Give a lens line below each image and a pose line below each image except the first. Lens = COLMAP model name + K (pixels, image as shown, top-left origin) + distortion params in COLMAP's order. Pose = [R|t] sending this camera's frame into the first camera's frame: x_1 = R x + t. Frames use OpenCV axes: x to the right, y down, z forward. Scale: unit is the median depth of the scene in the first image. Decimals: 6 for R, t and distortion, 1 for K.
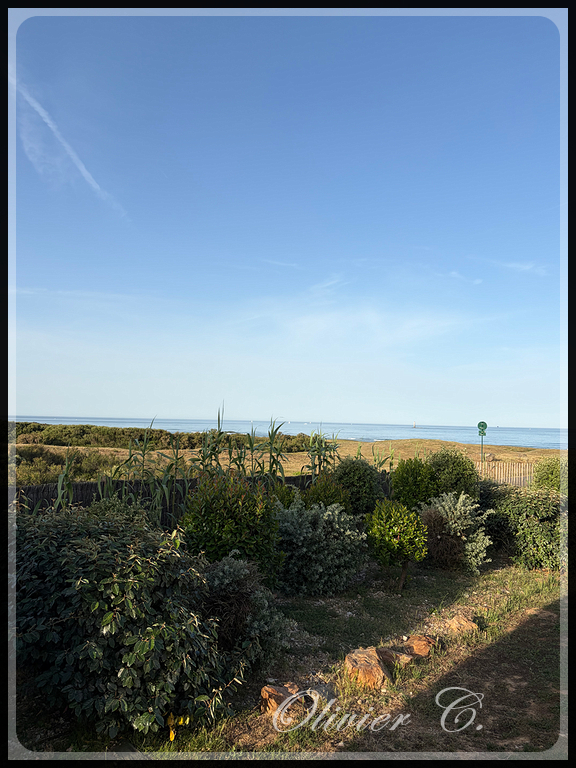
lens RADIAL K [[575.4, 0, 282.4], [0, 575.4, 380.6], [0, 0, 1]] dist [0.013920, -0.024983]
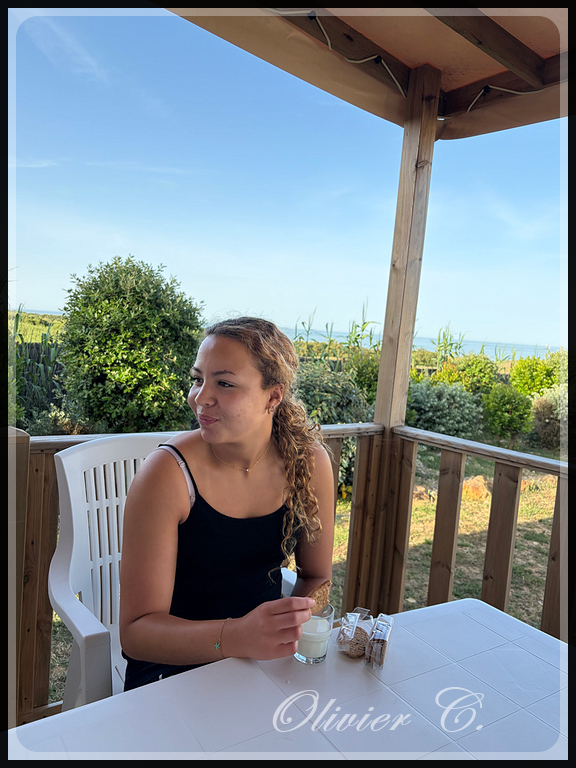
lens RADIAL K [[575.4, 0, 287.4], [0, 575.4, 371.9], [0, 0, 1]] dist [0.013920, -0.024983]
pose [[0.979567, 0.058223, -0.192505, -0.034974], [-0.030961, 0.989425, 0.141705, 0.033917], [0.198720, -0.132849, 0.971011, -0.311400]]
